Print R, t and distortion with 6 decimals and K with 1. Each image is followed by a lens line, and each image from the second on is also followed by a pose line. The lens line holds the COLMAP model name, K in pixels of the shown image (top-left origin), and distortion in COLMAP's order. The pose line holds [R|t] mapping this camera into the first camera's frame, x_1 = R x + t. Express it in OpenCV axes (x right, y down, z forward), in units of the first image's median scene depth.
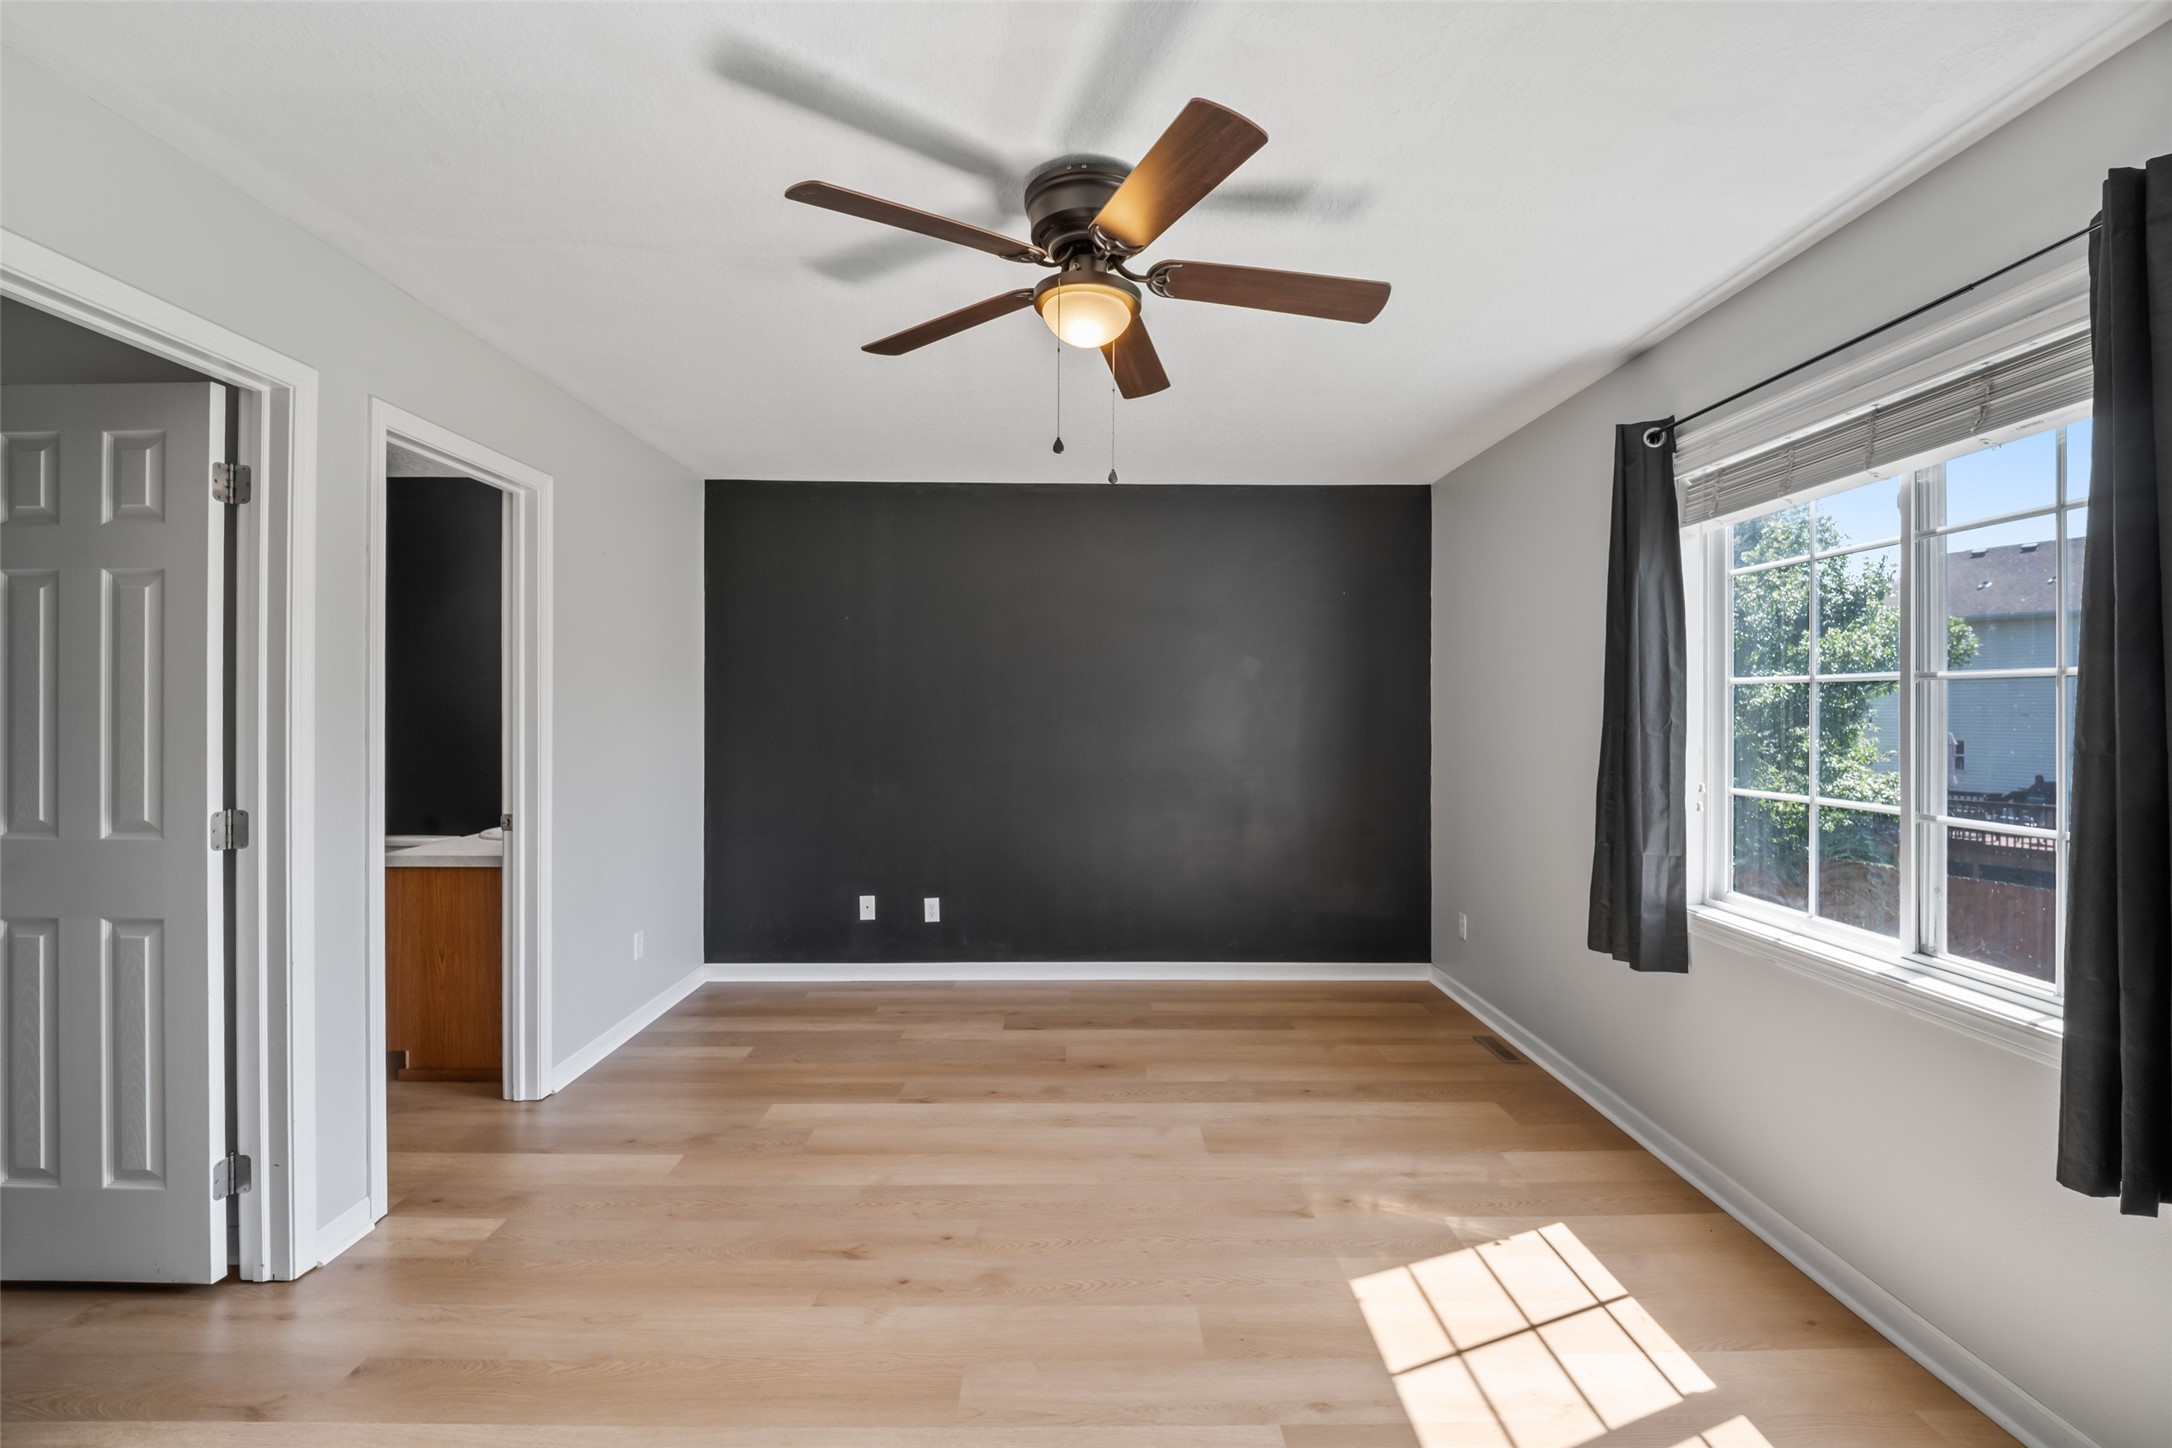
lens RADIAL K [[926.2, 0, 1081.4], [0, 926.2, 706.4], [0, 0, 1]] dist [0.008080, -0.006356]
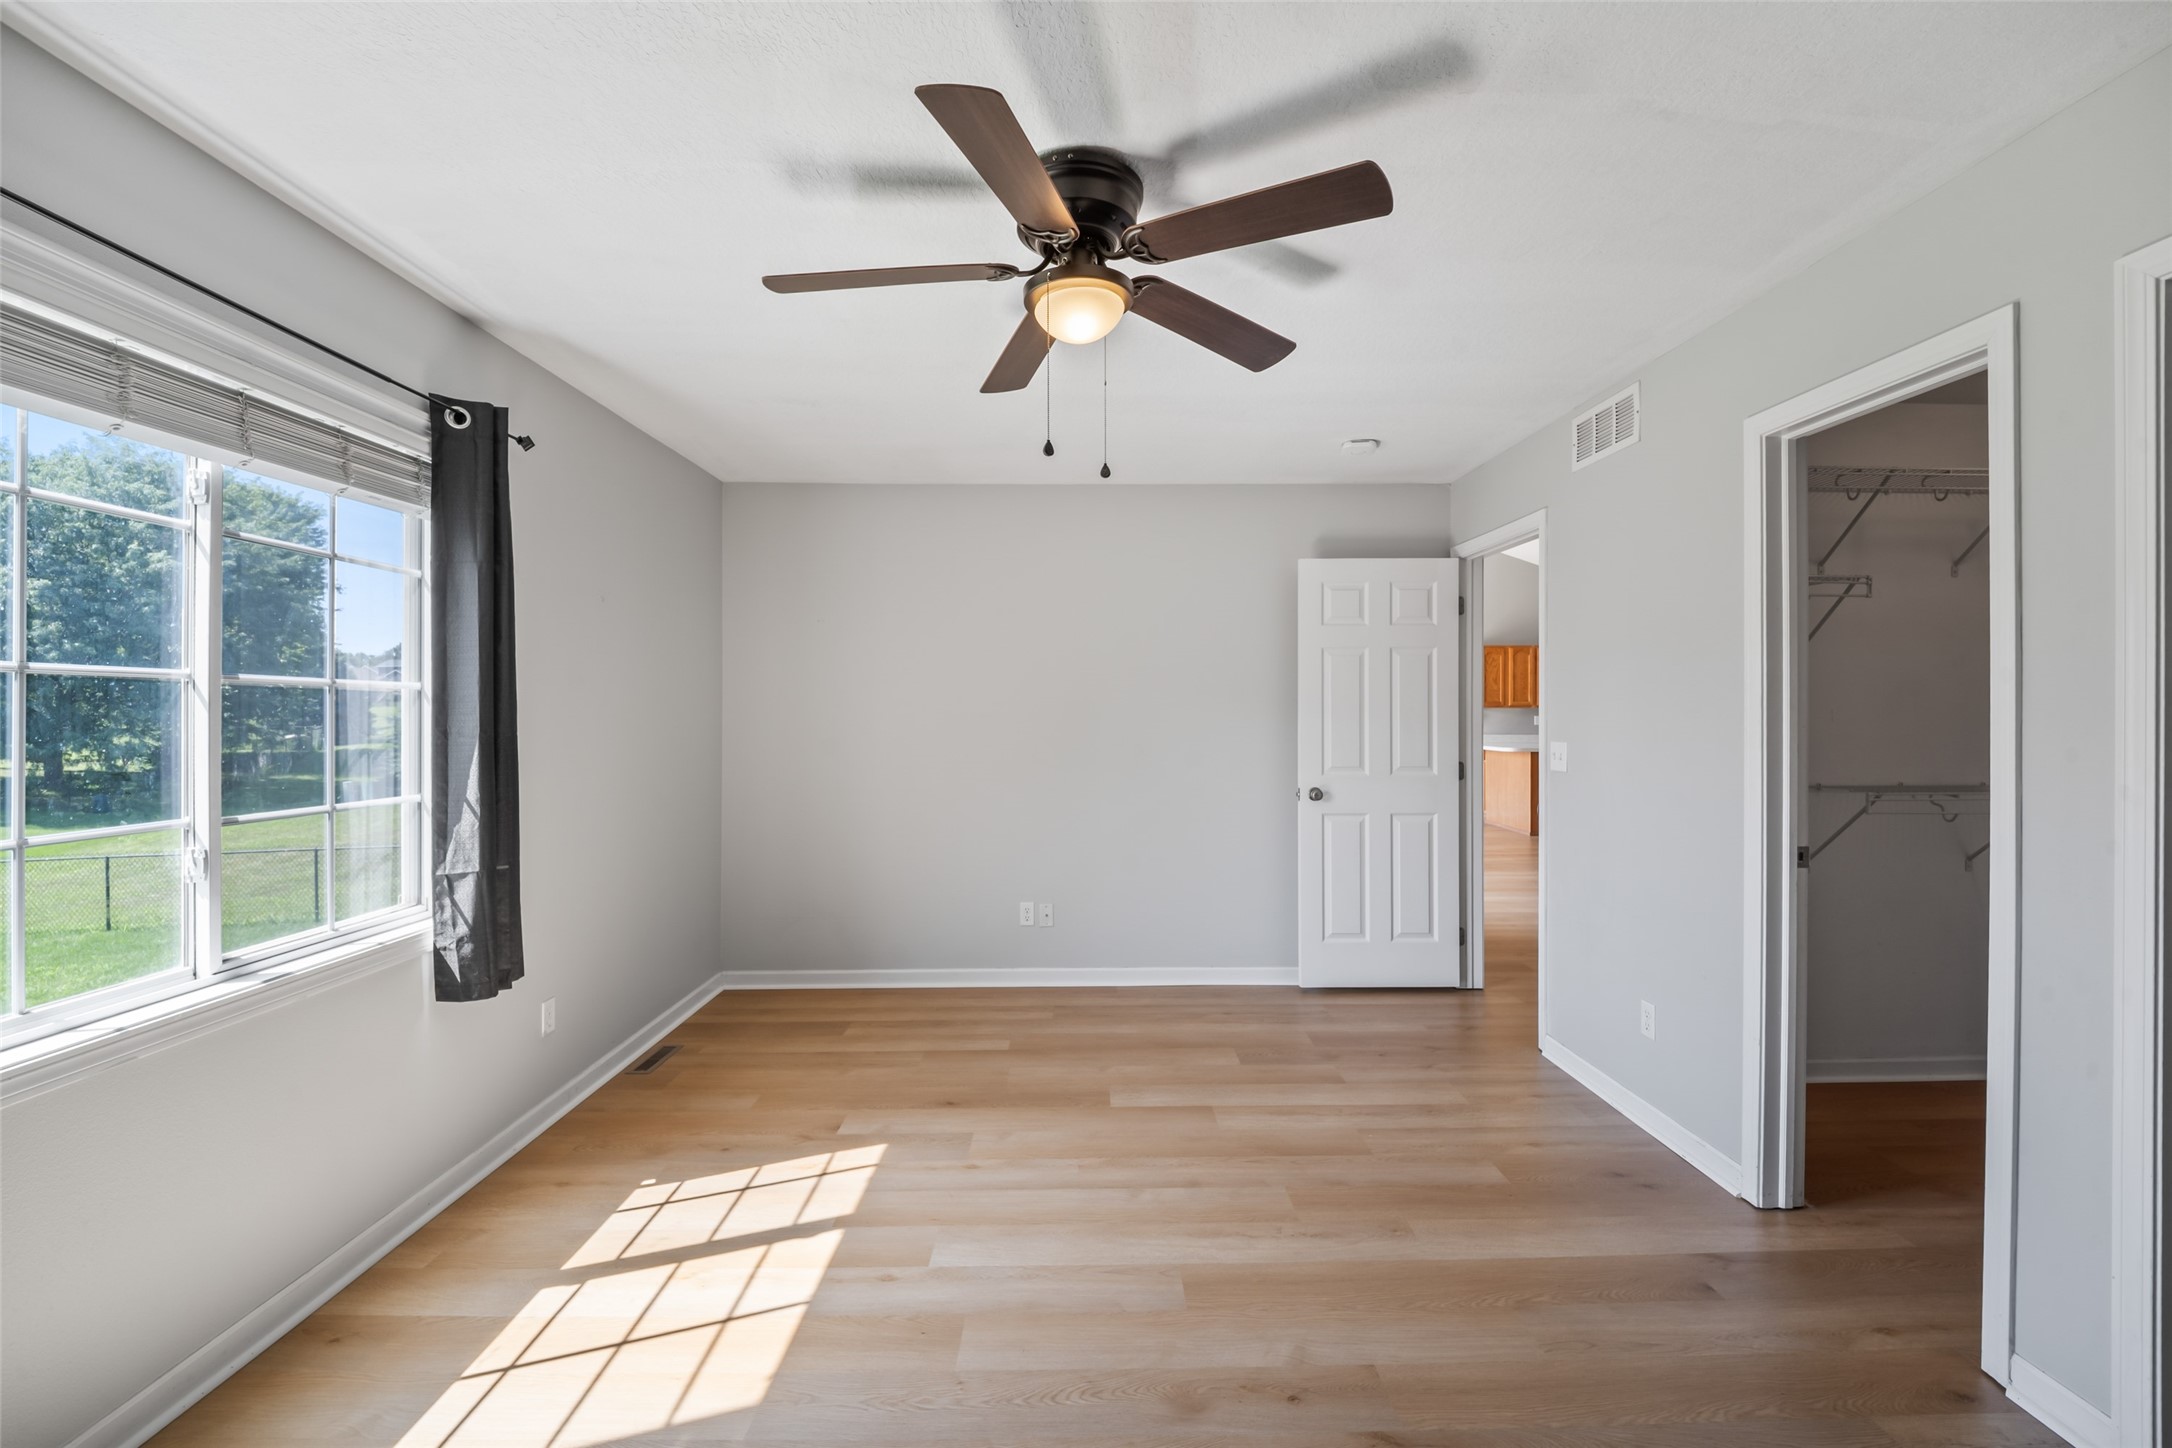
lens RADIAL K [[926.2, 0, 1086.2], [0, 926.2, 717.3], [0, 0, 1]] dist [0.008080, -0.006356]
pose [[-0.999985, -0.005025, -0.002119, 0.000786], [-0.005048, 0.999926, 0.011023, -0.006465], [0.002063, 0.011034, -0.999937, 1.991607]]
